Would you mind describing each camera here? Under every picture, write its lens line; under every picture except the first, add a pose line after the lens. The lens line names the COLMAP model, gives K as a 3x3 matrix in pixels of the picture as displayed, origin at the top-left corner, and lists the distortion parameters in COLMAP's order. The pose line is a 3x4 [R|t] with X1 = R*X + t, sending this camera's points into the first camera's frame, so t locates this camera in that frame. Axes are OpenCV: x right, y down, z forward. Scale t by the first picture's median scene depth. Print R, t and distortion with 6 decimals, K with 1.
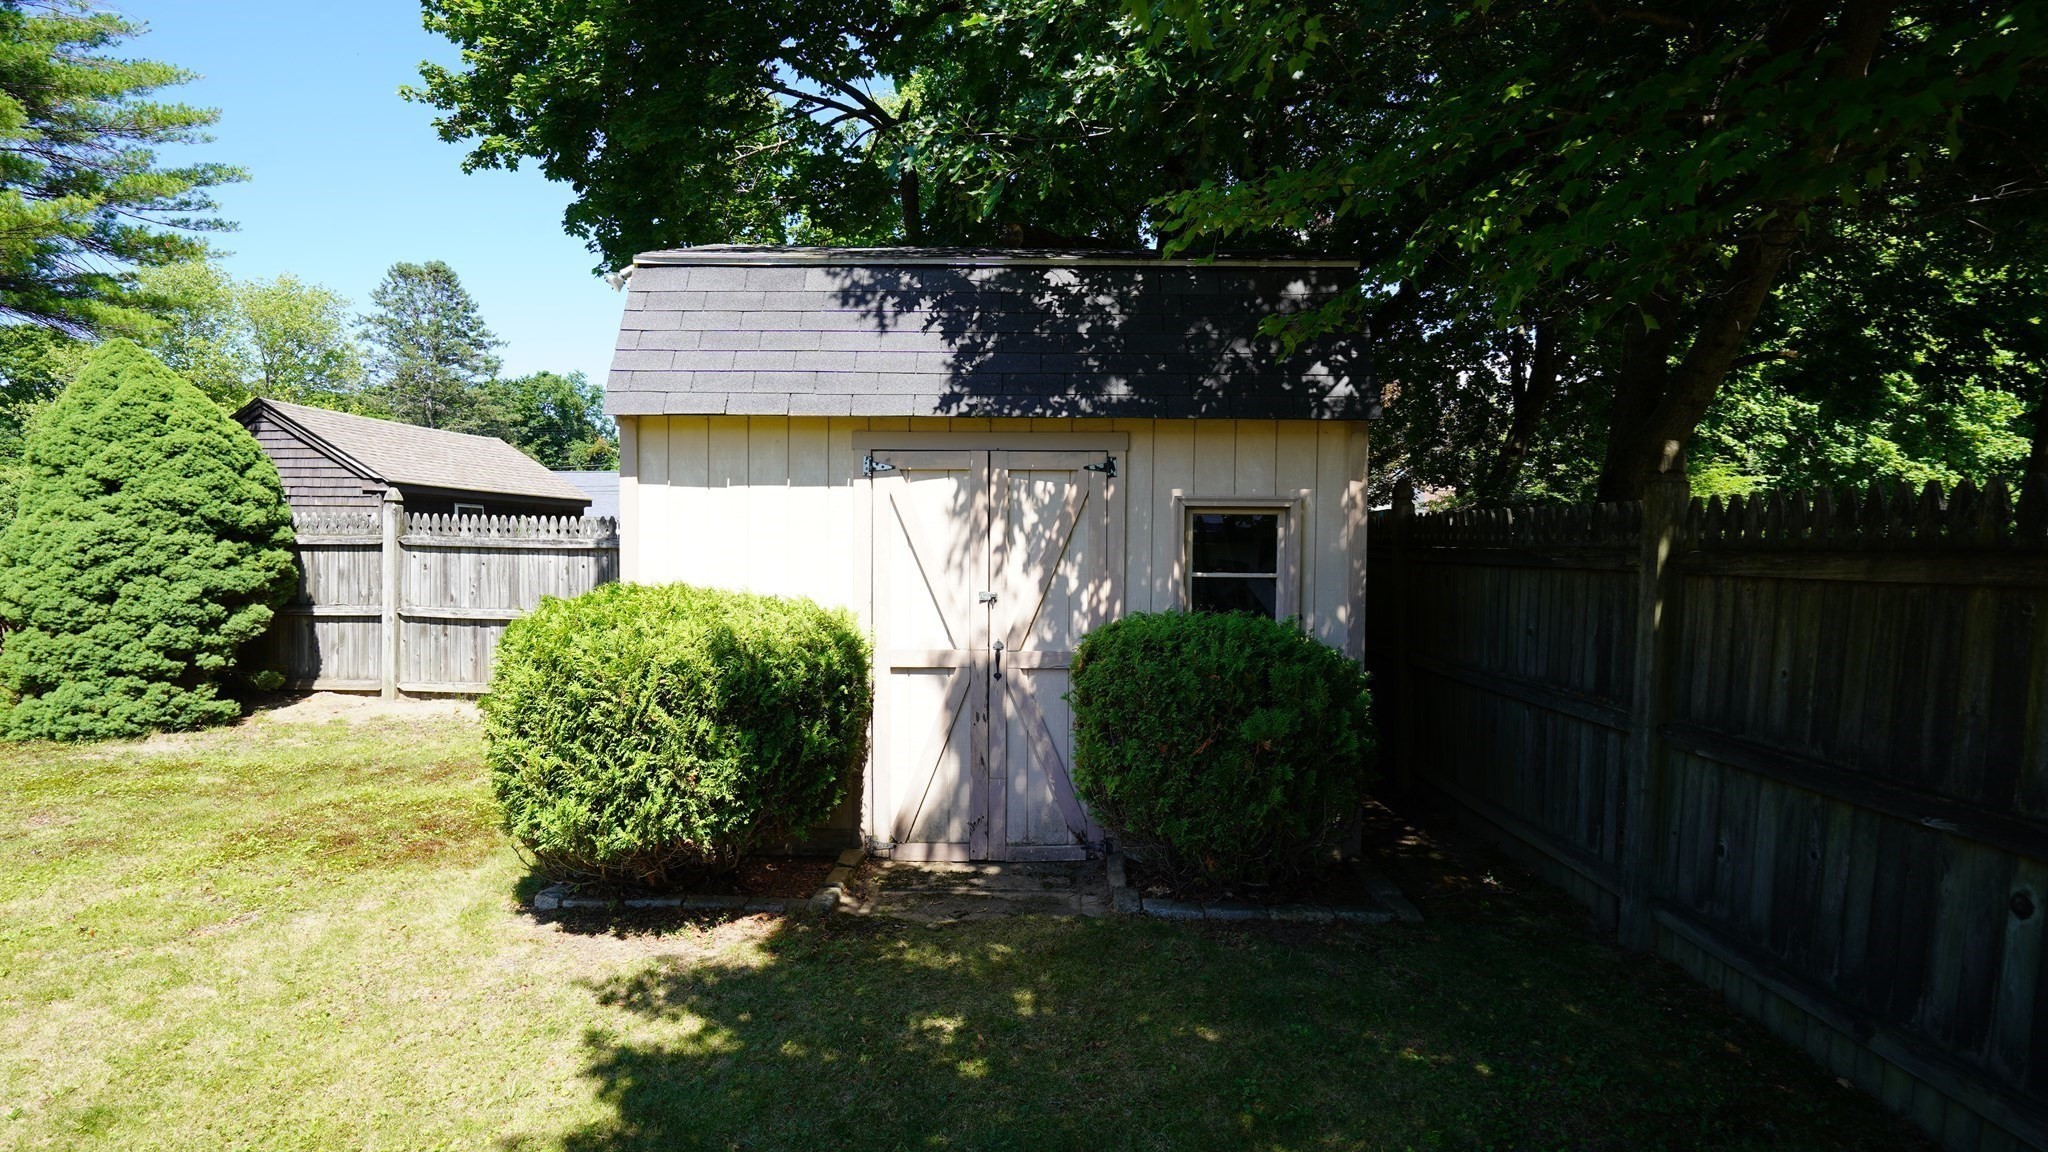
lens RADIAL K [[971.8, 0, 1013.0], [0, 971.8, 566.4], [0, 0, 1]] dist [-0.002775, -0.000177]
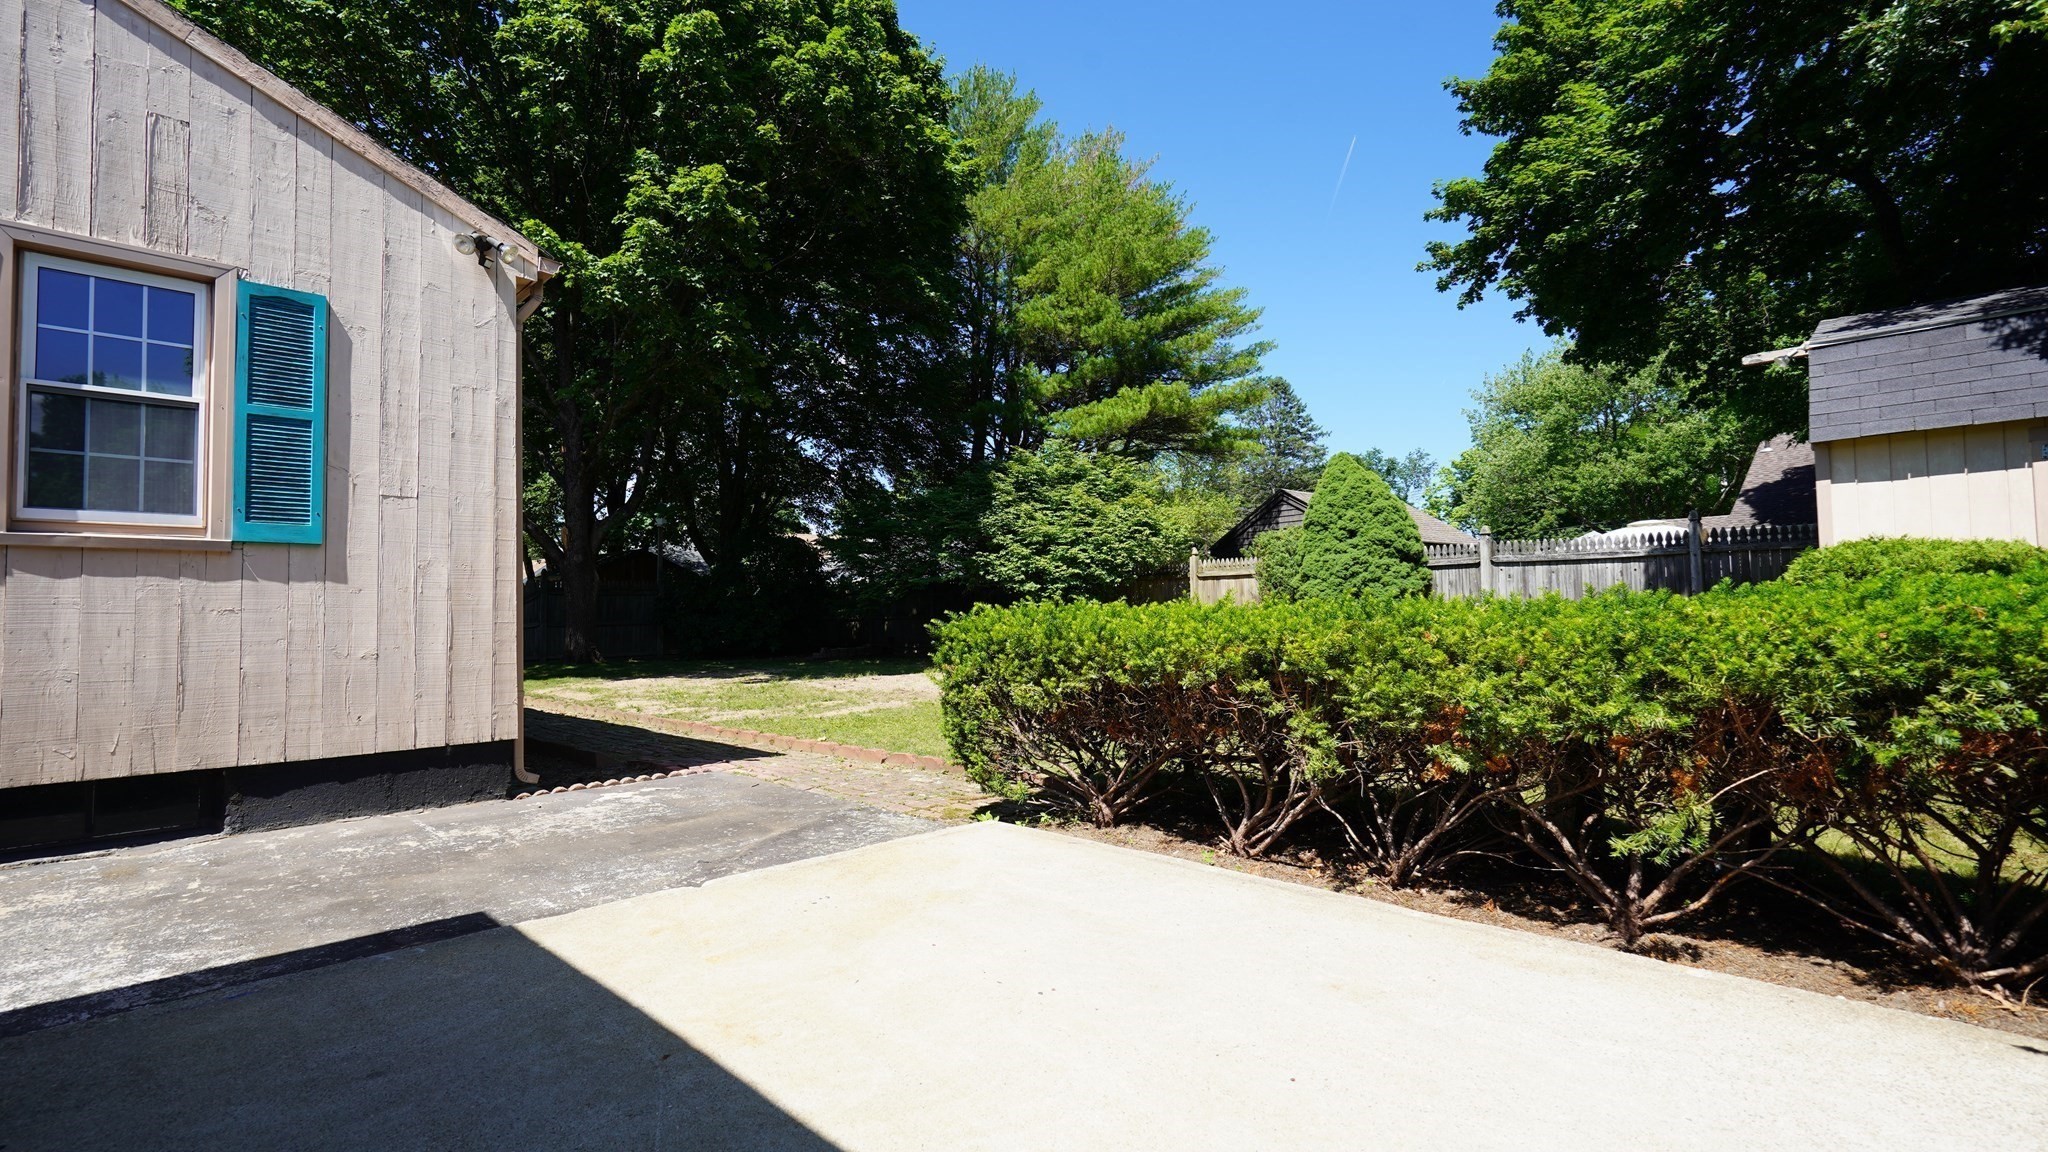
lens RADIAL K [[925.4, 0, 1034.3], [0, 925.4, 577.8], [0, 0, 1]] dist [-0.004450, 0.001259]
pose [[0.735657, -0.050235, -0.675489, -0.203377], [0.013686, 0.998145, -0.059326, 0.088157], [0.677216, 0.034399, 0.734979, -0.623438]]
